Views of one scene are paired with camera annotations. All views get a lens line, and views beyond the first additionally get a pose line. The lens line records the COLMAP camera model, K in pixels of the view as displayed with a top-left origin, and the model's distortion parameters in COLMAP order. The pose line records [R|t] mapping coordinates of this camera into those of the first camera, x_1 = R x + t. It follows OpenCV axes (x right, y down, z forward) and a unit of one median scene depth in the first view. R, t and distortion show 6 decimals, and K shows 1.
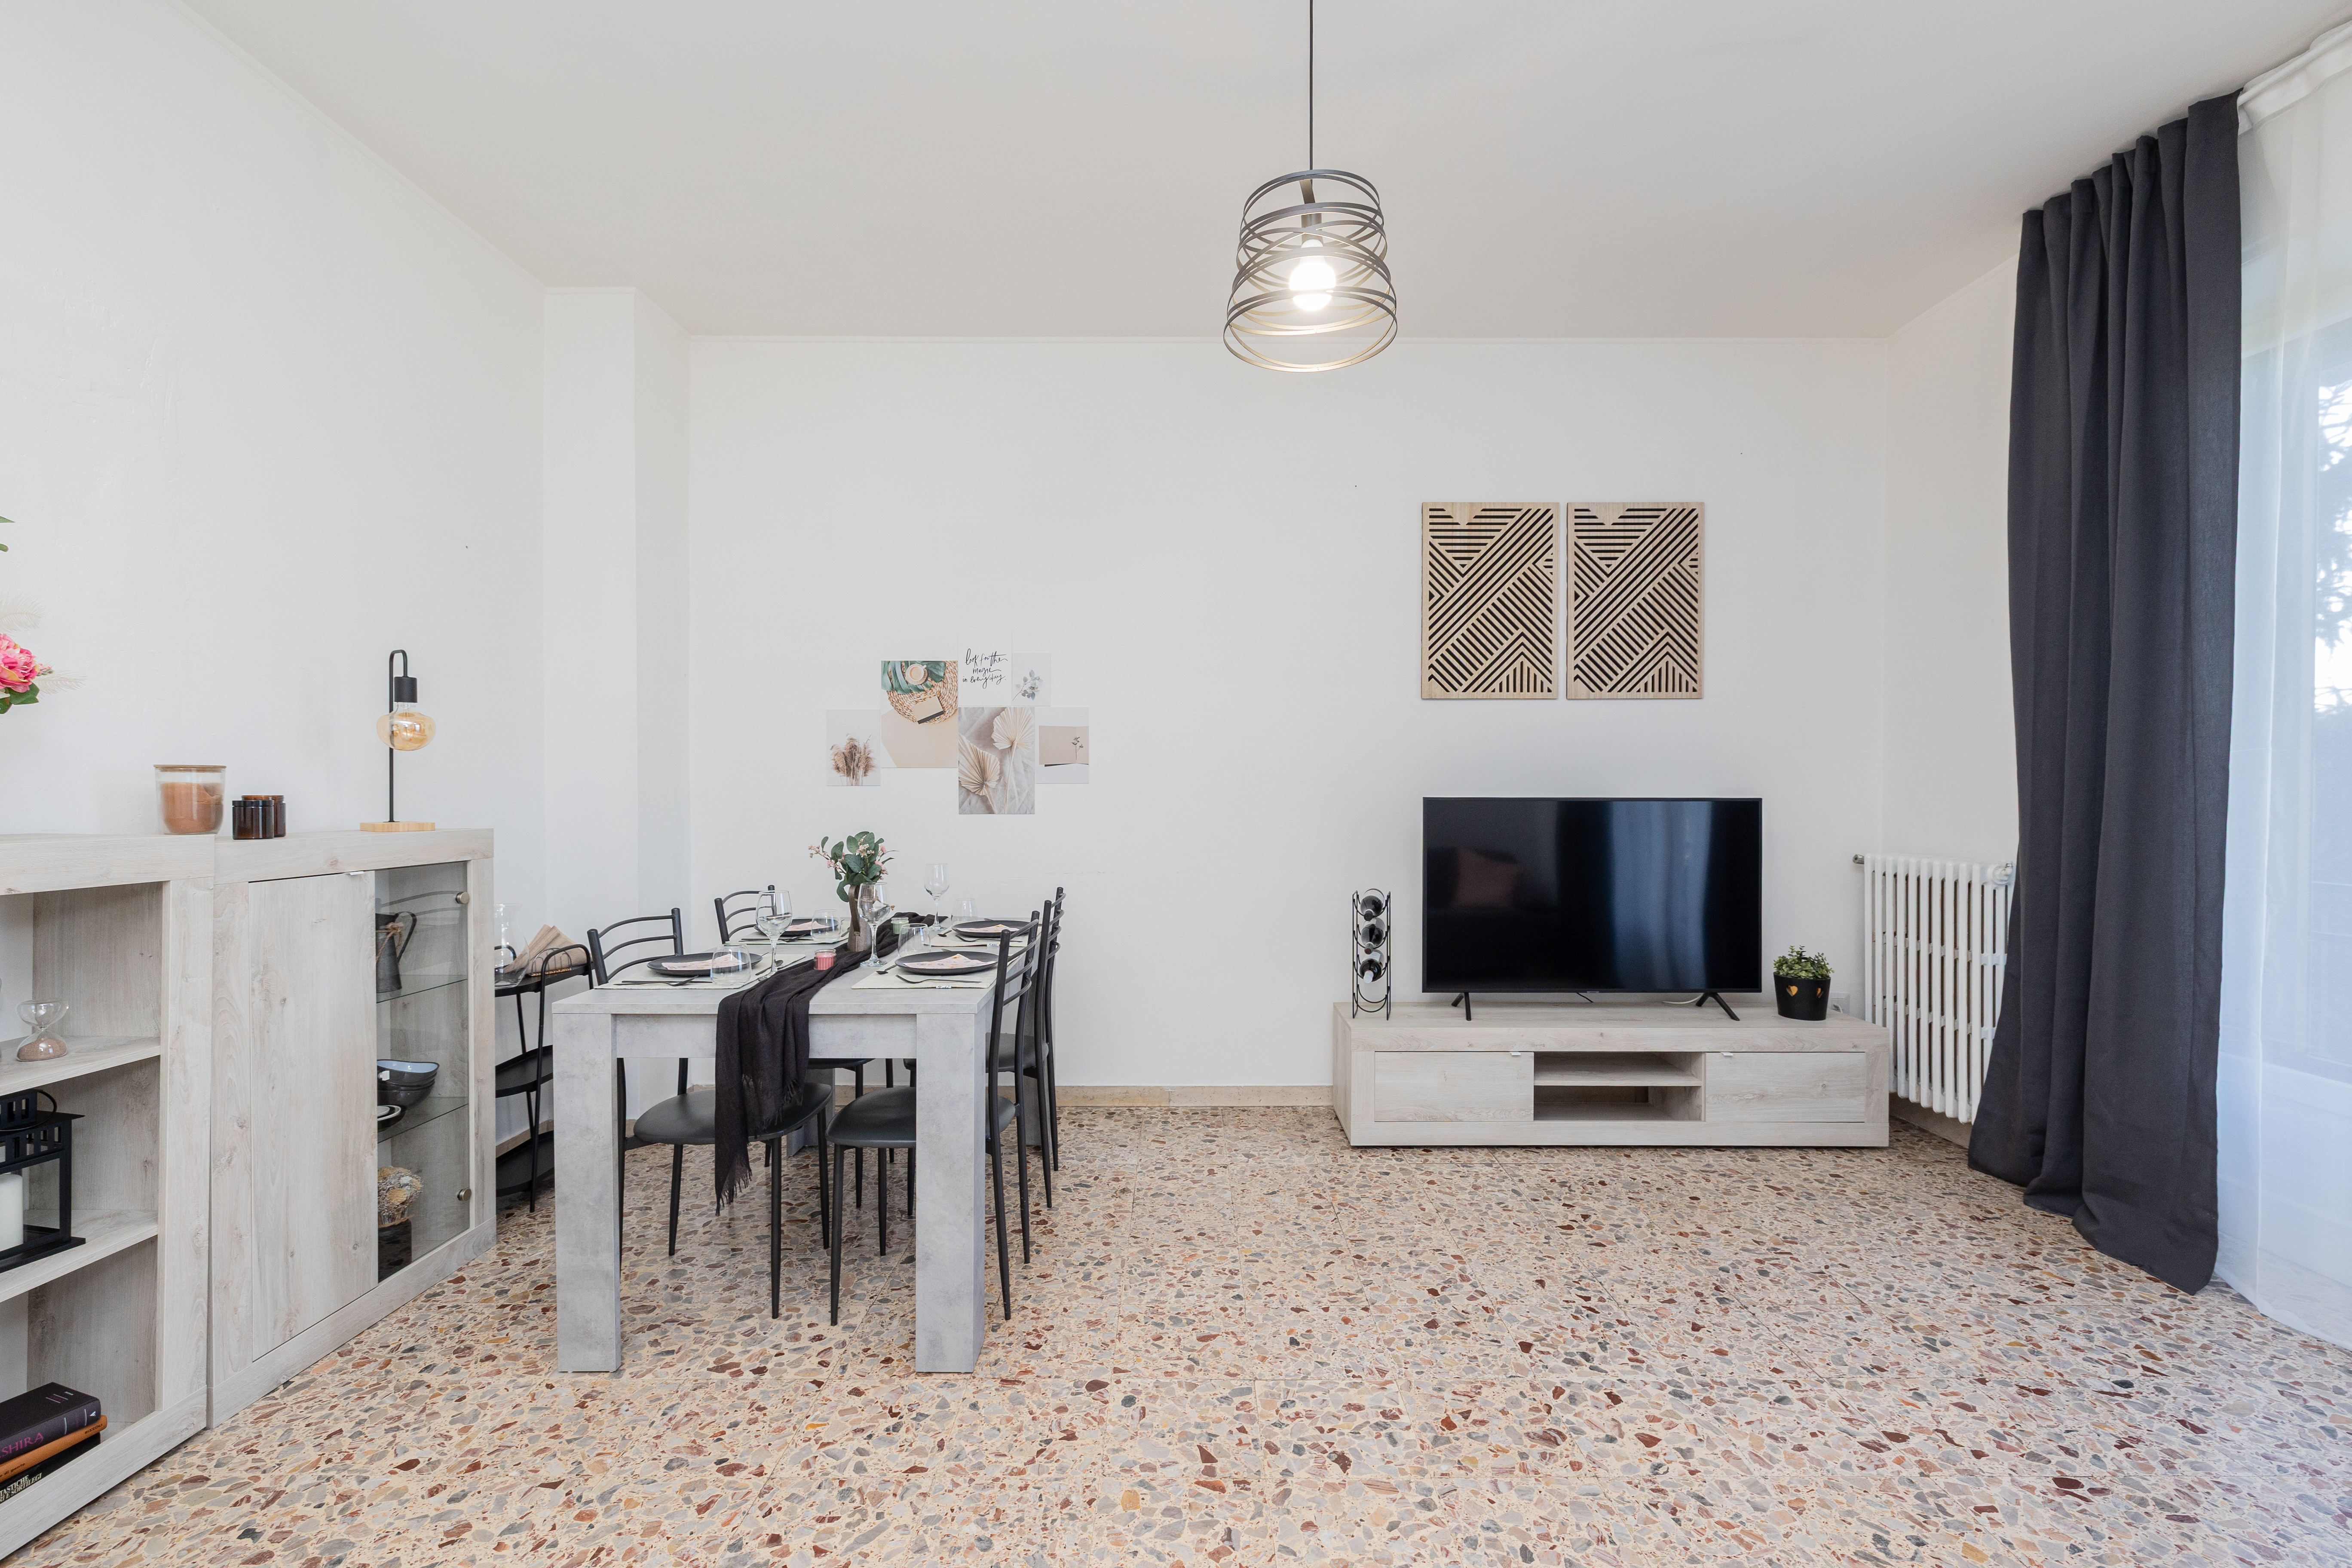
lens RADIAL K [[989.9, 0, 1217.2], [0, 989.9, 796.3], [0, 0, 1]] dist [-0.000423, 0.000111]
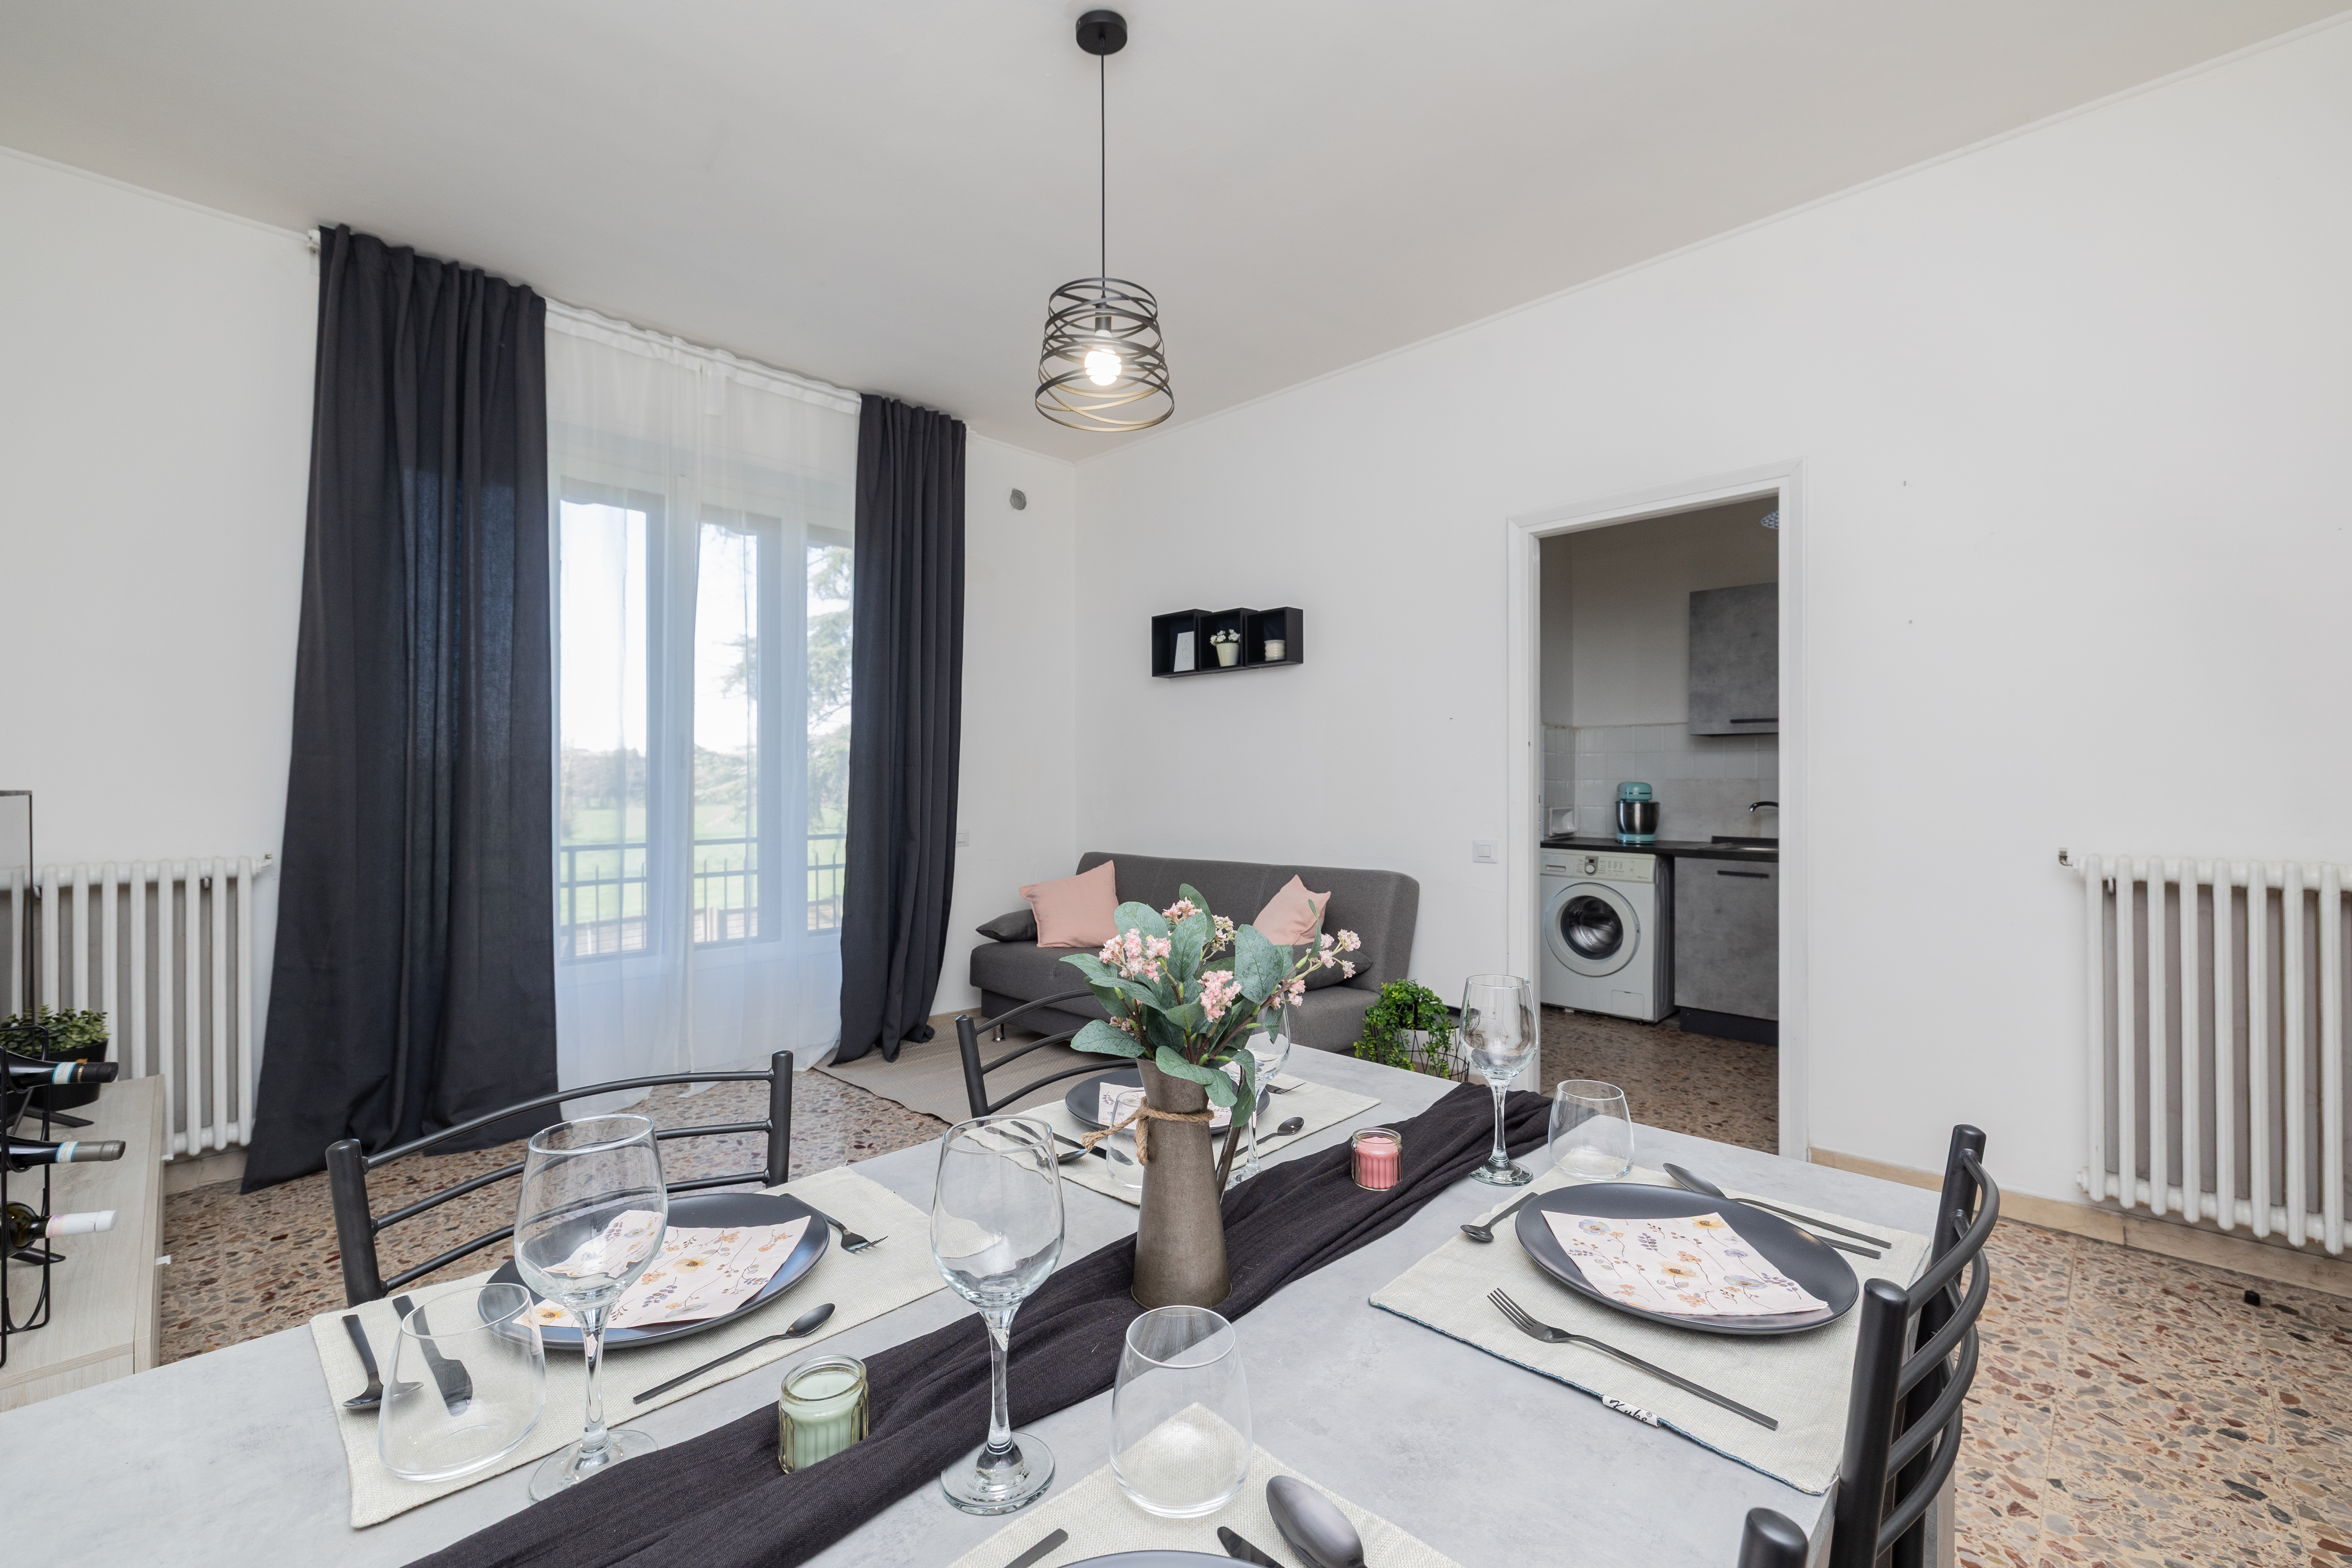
lens RADIAL K [[991.0, 0, 1148.0], [0, 991.0, 776.2], [0, 0, 1]] dist [-0.000123, 0.000291]
pose [[-0.675460, 0.006987, 0.737364, -0.470435], [0.010987, 0.999939, 0.000590, 0.000396], [-0.737315, 0.008499, -0.675496, 0.976842]]
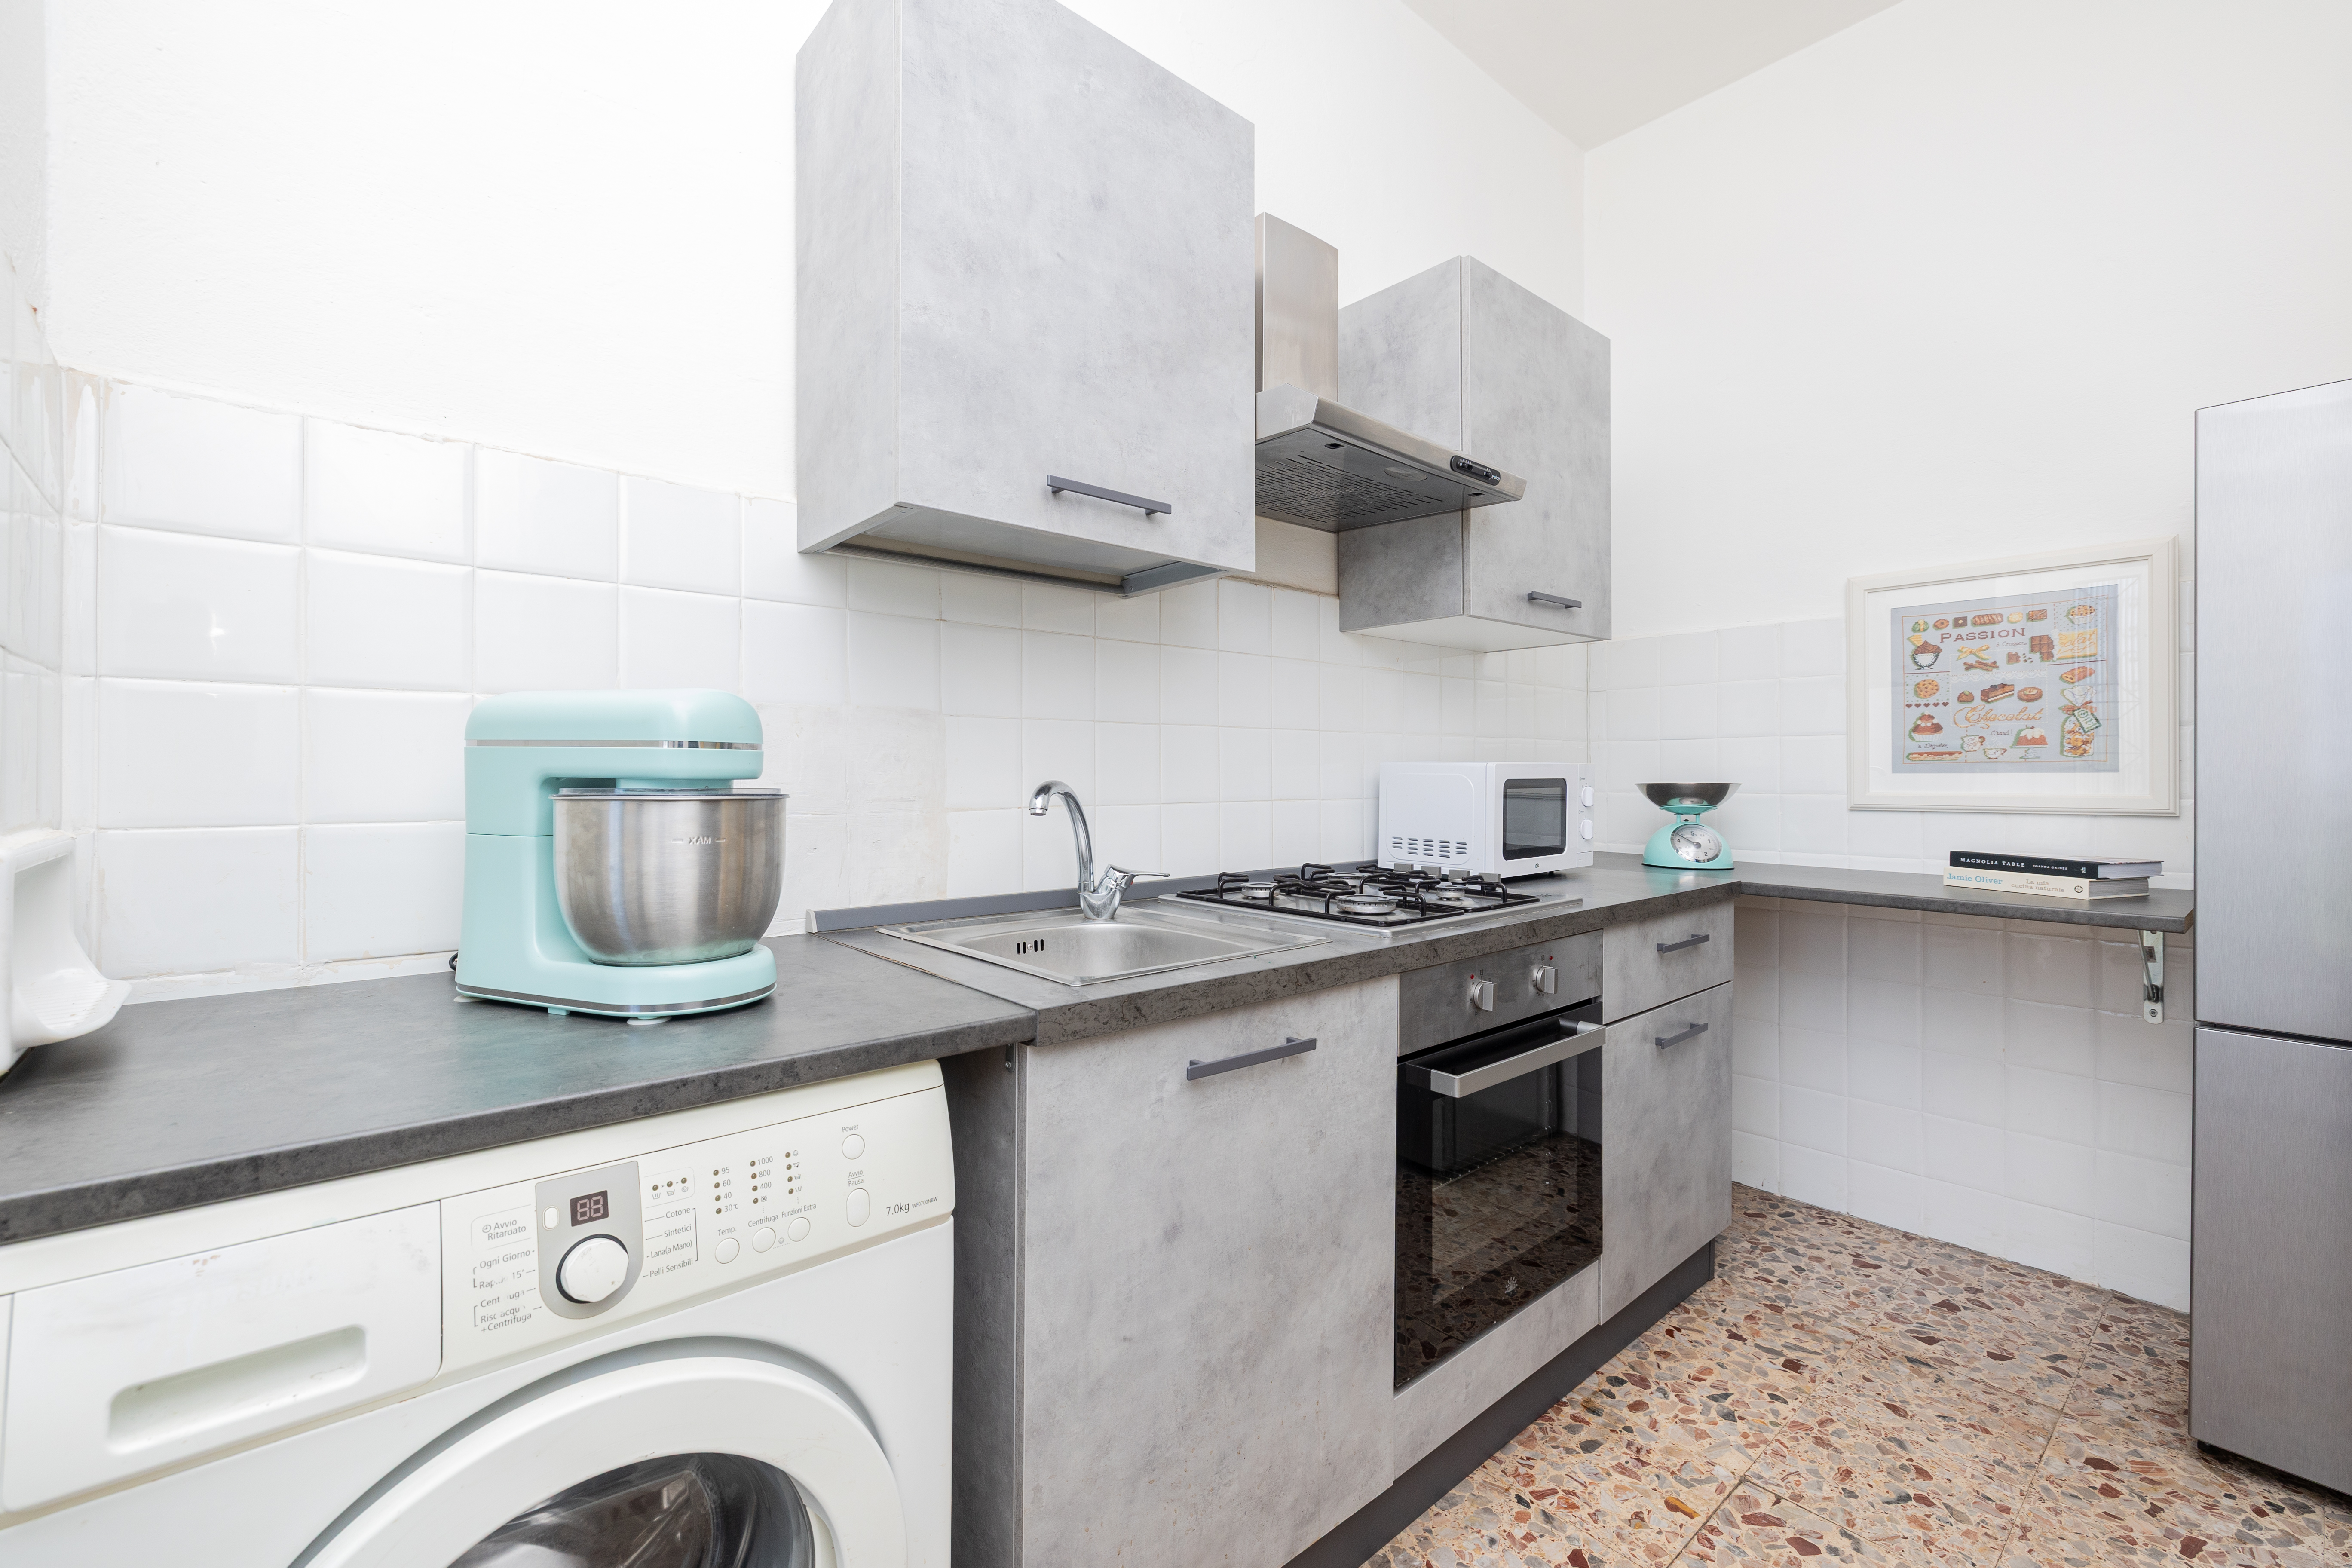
lens RADIAL K [[977.1, 0, 1150.1], [0, 977.1, 773.1], [0, 0, 1]] dist [0.000991, 0.000144]
pose [[-0.779695, 0.003290, -0.626151, 0.185215], [-0.003917, 0.999941, 0.010131, 0.037638], [0.626147, 0.010352, -0.779636, -0.220165]]
